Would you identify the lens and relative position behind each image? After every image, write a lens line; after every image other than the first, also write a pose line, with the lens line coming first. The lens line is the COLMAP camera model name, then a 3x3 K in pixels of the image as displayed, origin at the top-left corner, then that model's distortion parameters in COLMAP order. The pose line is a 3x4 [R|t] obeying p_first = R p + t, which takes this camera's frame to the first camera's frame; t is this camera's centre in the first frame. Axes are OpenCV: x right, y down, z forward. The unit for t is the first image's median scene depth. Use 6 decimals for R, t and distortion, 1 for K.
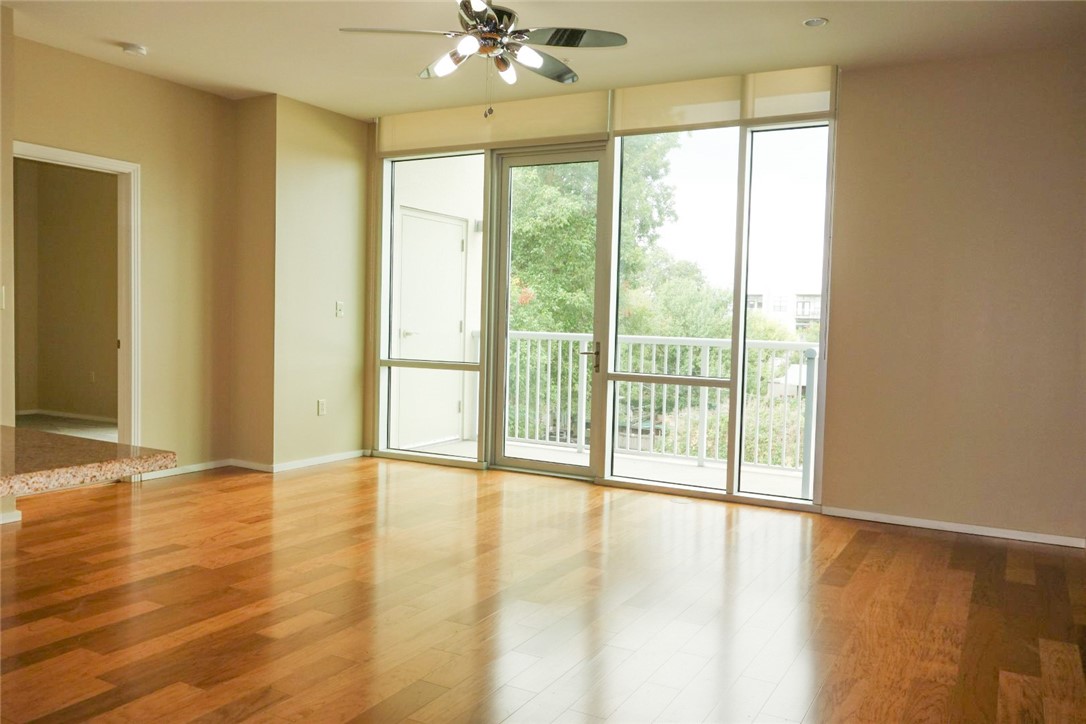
lens RADIAL K [[862.2, 0, 543.0], [0, 862.2, 362.0], [0, 0, 1]] dist [0.000589, 0.009808]
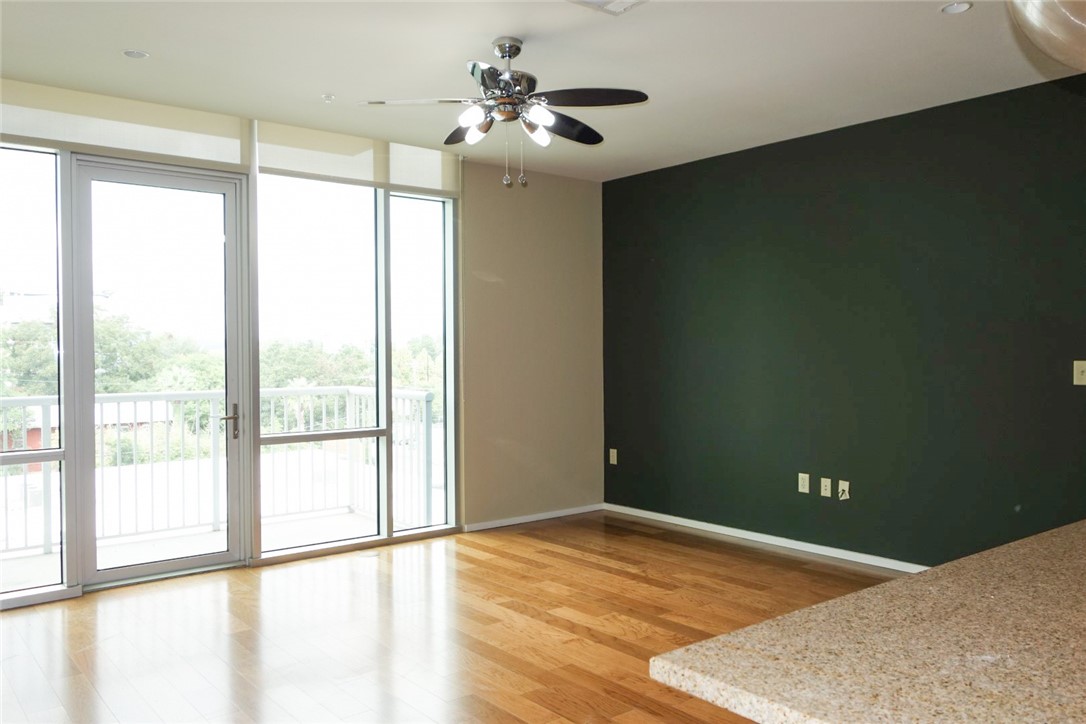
lens RADIAL K [[862.2, 0, 543.0], [0, 862.2, 362.0], [0, 0, 1]] dist [0.000589, 0.009808]
pose [[0.366081, -0.042410, 0.929616, -0.618260], [0.062586, 0.997821, 0.020876, -0.062901], [-0.928476, 0.050538, 0.367938, 0.389244]]
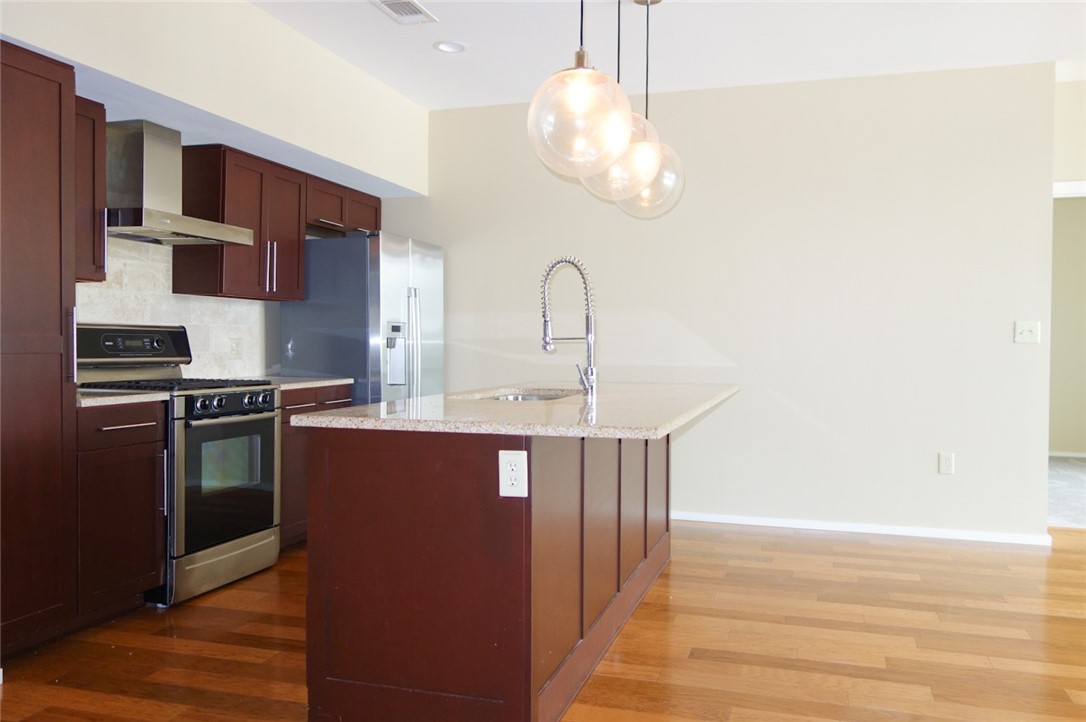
lens RADIAL K [[882.8, 0, 543.0], [0, 882.8, 361.0], [0, 0, 1]] dist [0.009320, 0.010600]
pose [[0.205328, -0.001667, -0.978692, 0.234937], [-0.053342, 0.998493, -0.012892, 0.006078], [0.977238, 0.054852, 0.204930, 0.130374]]
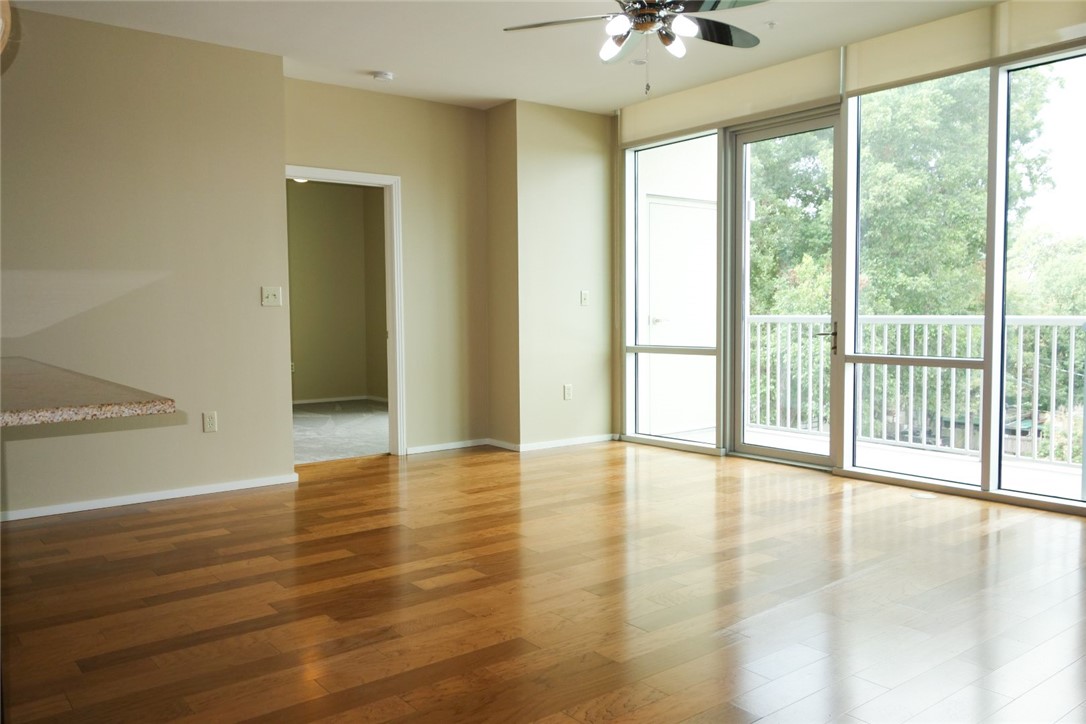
lens RADIAL K [[862.2, 0, 543.0], [0, 862.2, 362.0], [0, 0, 1]] dist [0.000589, 0.009808]
pose [[0.922284, -0.010228, -0.386378, 0.131003], [0.012219, 0.999922, 0.002698, 0.013722], [0.386320, -0.007209, 0.922336, 0.020388]]
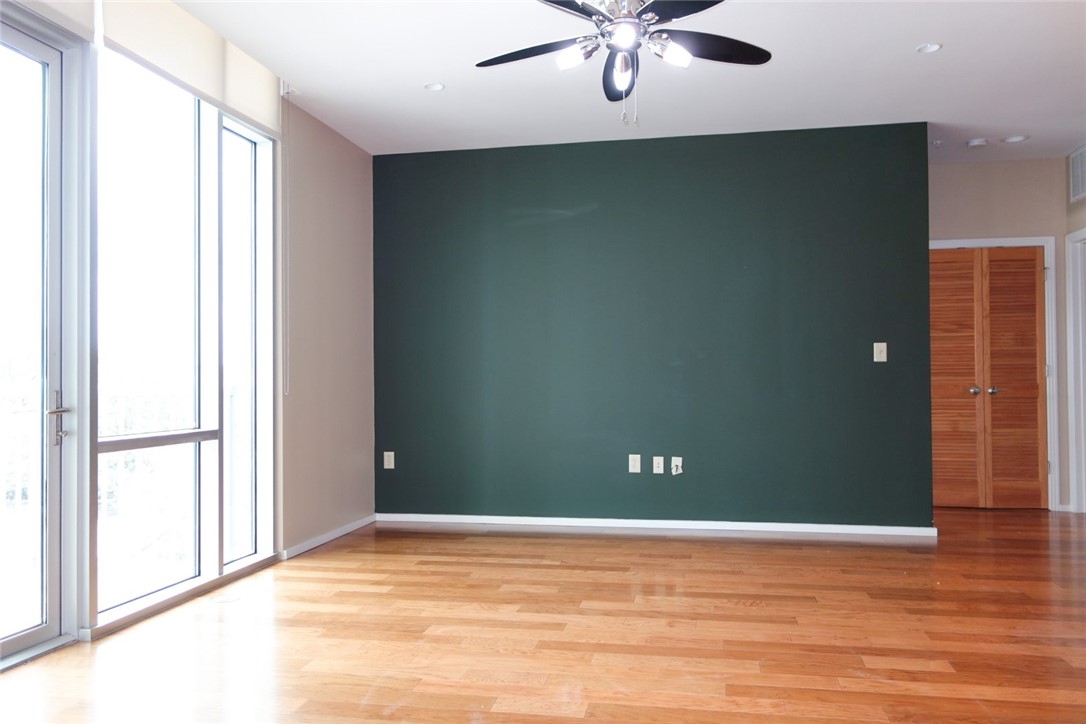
lens RADIAL K [[862.2, 0, 543.0], [0, 862.2, 362.0], [0, 0, 1]] dist [0.000589, 0.009808]
pose [[-0.312893, -0.005264, 0.949774, -0.557129], [0.048591, 0.998586, 0.021542, -0.037743], [-0.948545, 0.052891, -0.312195, 0.869407]]
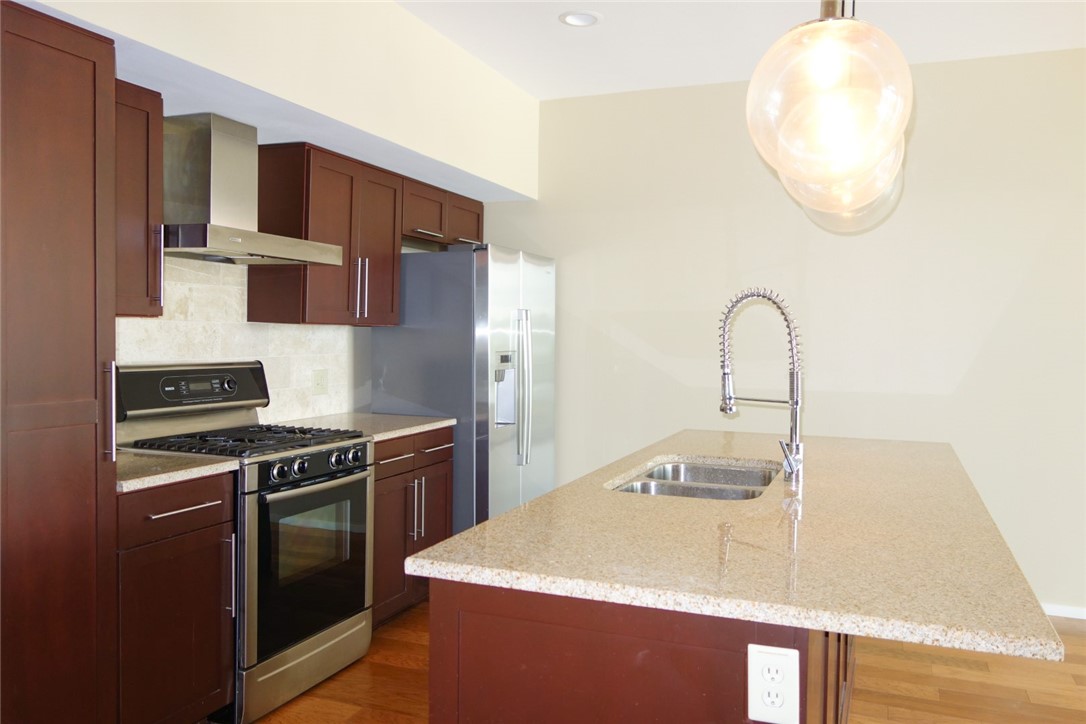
lens RADIAL K [[859.4, 0, 543.0], [0, 859.4, 362.0], [0, 0, 1]] dist [0.010777, 0.006585]
pose [[0.127345, 0.011960, -0.991786, 0.071745], [-0.062324, 0.998048, 0.004033, -0.030555], [0.989898, 0.061298, 0.127842, 0.105597]]
